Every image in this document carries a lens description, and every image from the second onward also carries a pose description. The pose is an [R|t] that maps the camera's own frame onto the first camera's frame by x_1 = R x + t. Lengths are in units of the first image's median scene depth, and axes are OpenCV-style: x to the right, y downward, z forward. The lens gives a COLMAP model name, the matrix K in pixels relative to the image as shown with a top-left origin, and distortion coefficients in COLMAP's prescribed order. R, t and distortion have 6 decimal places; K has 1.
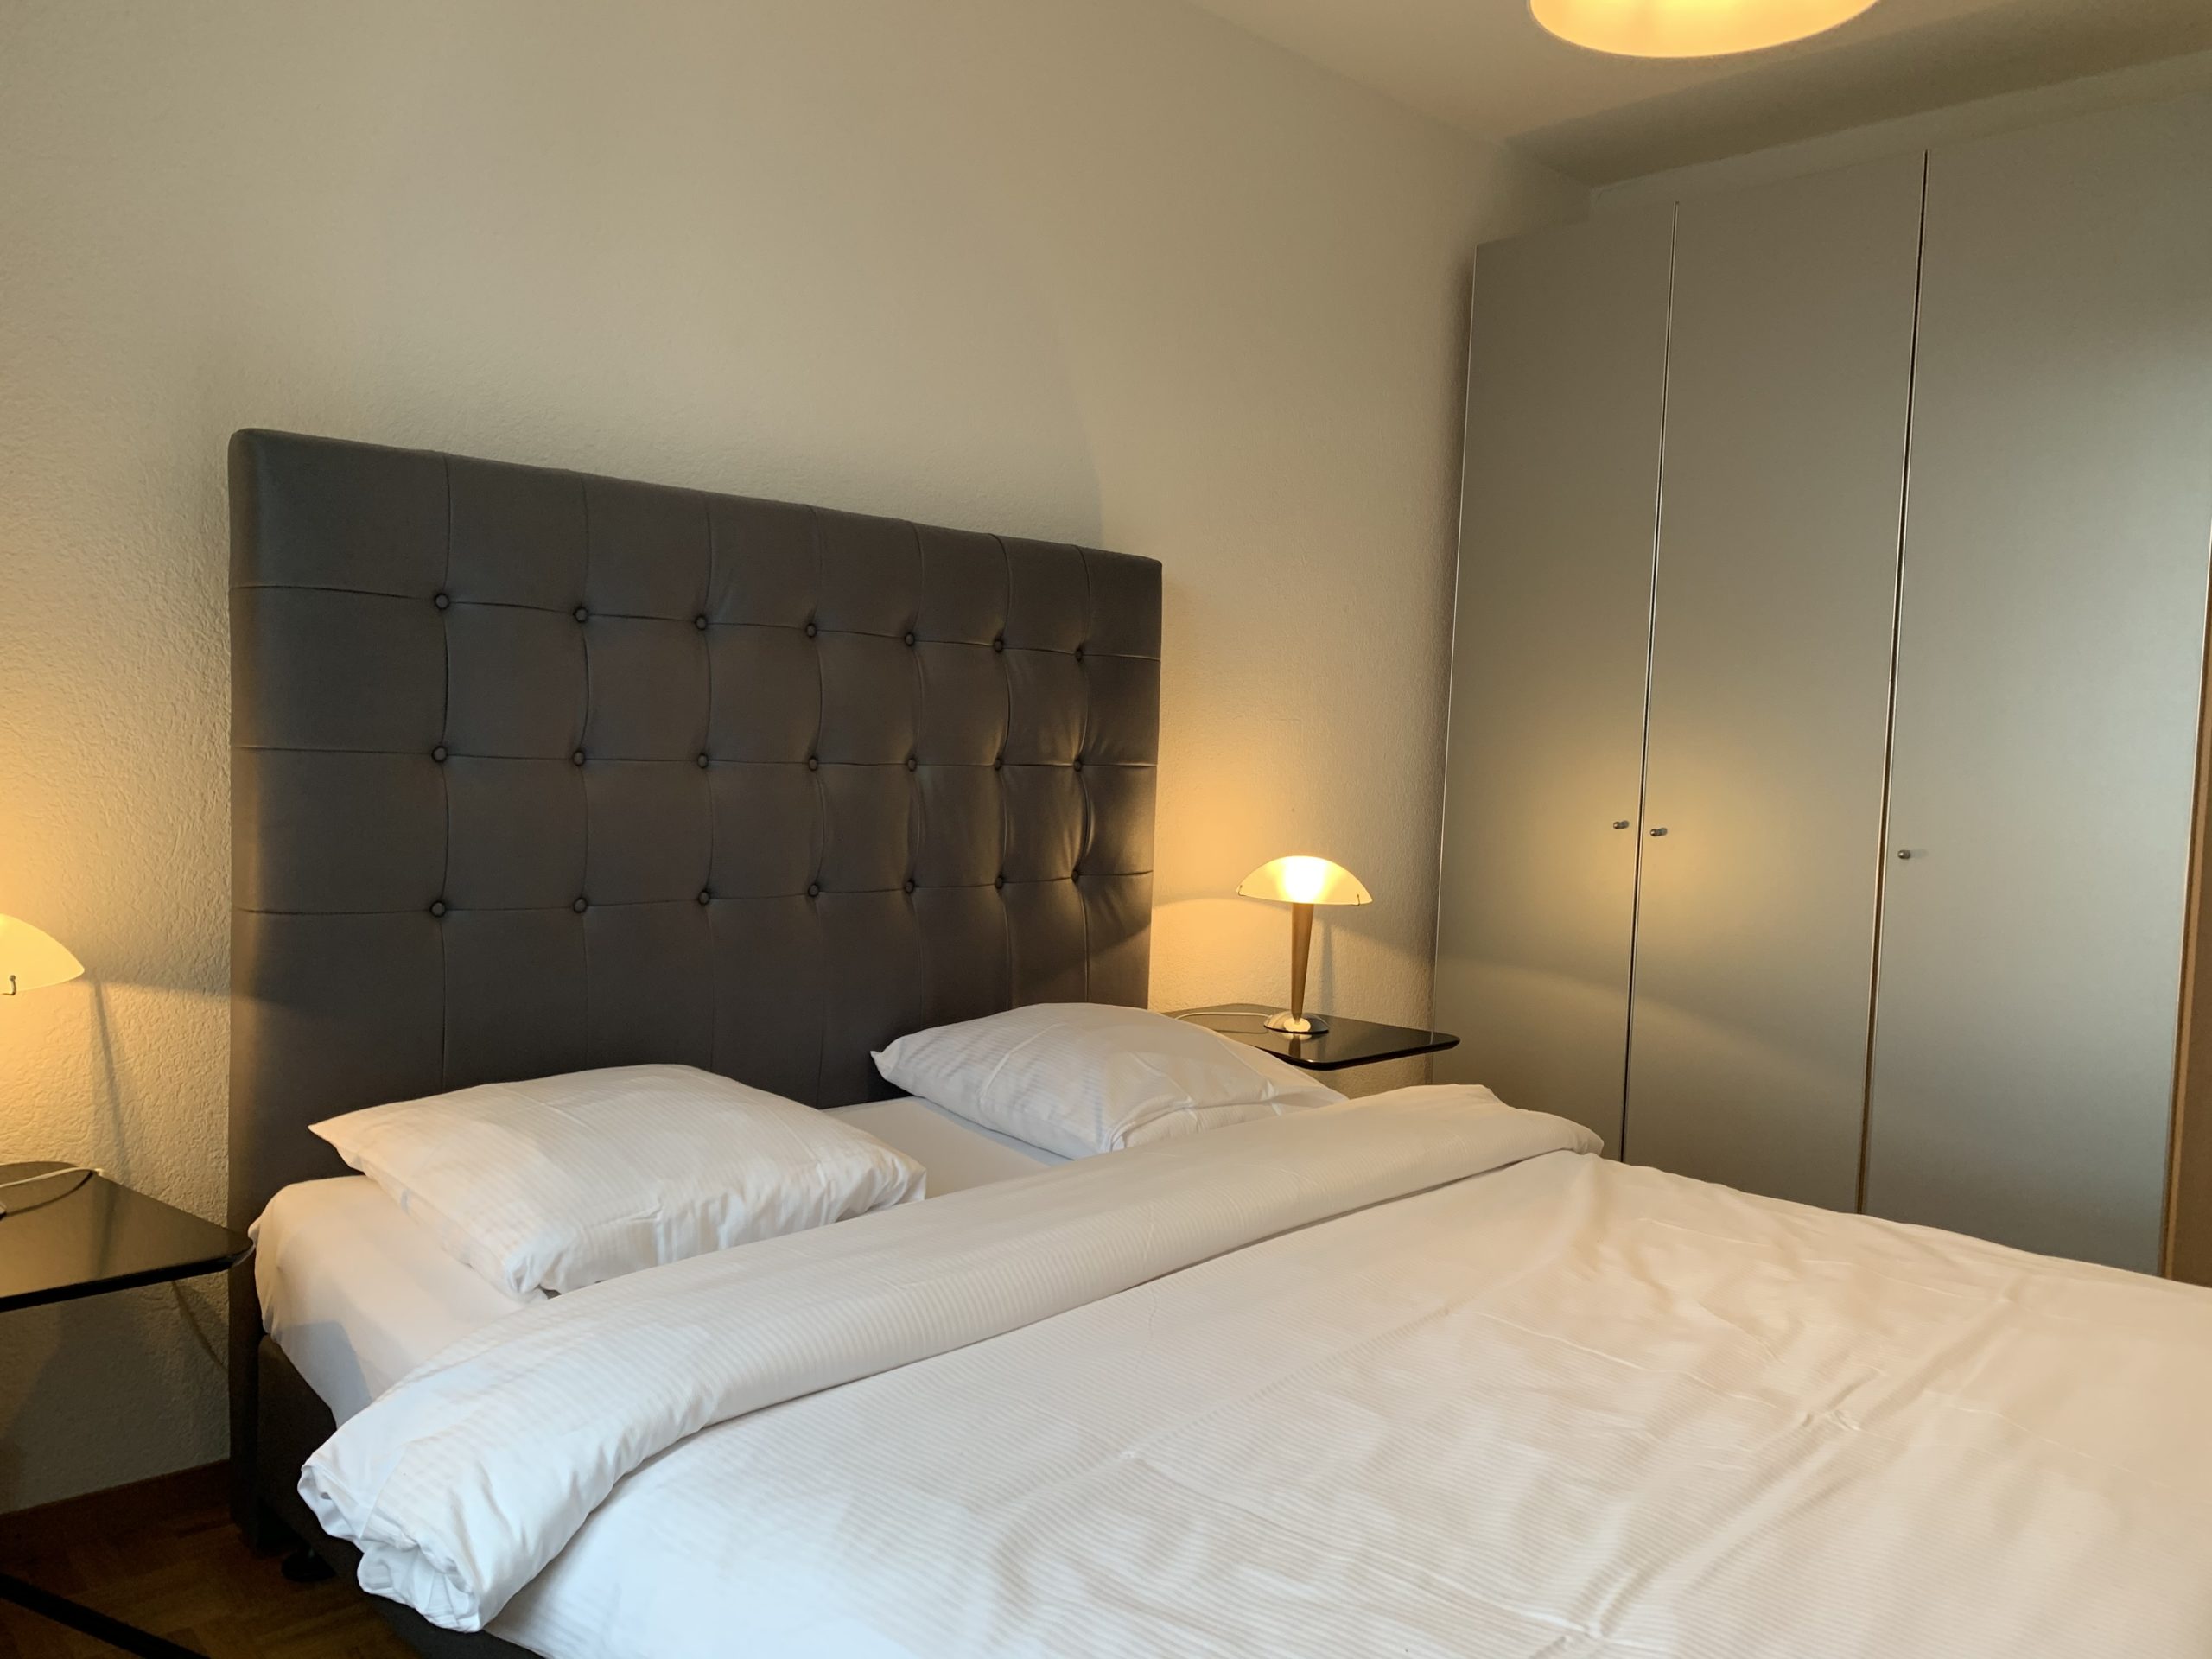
lens RADIAL K [[1714.2, 0, 1106.0], [0, 1714.2, 829.5], [0, 0, 1]] dist [0.078714, -0.083250]
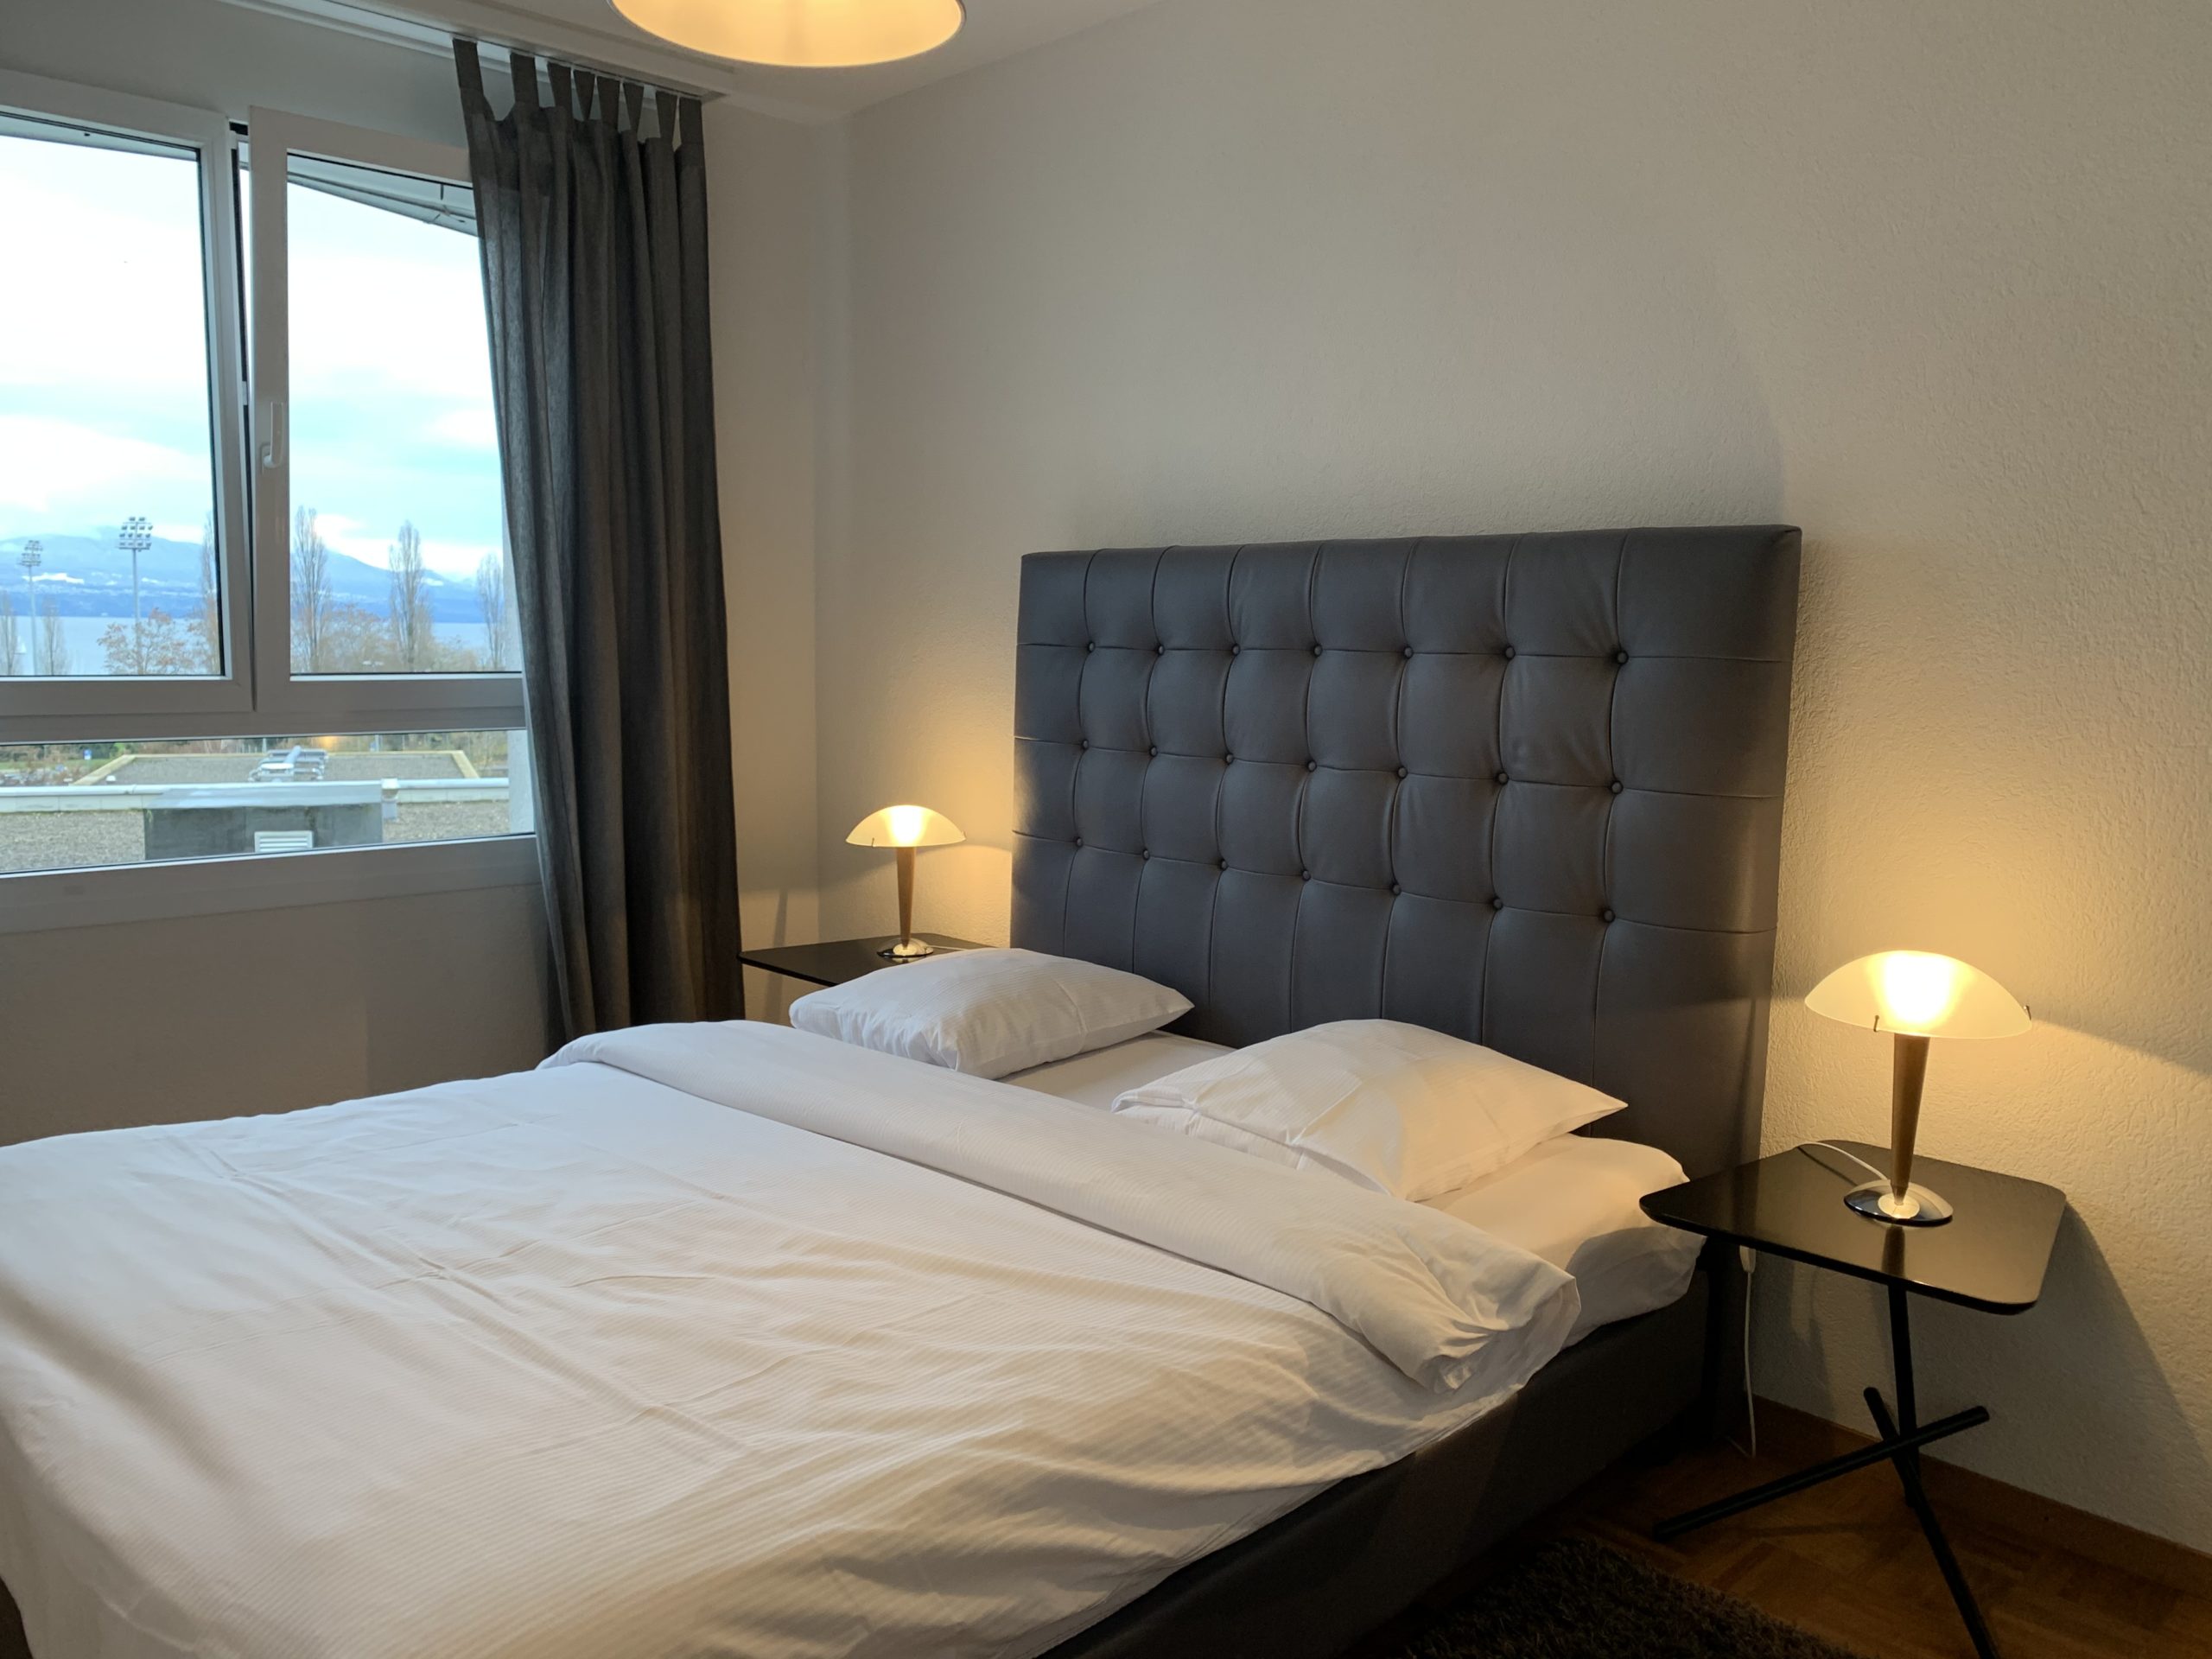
lens RADIAL K [[1714.2, 0, 1106.0], [0, 1714.2, 829.5], [0, 0, 1]] dist [0.078714, -0.083250]
pose [[-0.017776, 0.079337, -0.996689, 1.472261], [-0.074723, 0.993954, 0.080452, -0.116646], [0.997046, 0.075905, -0.011741, 1.312308]]
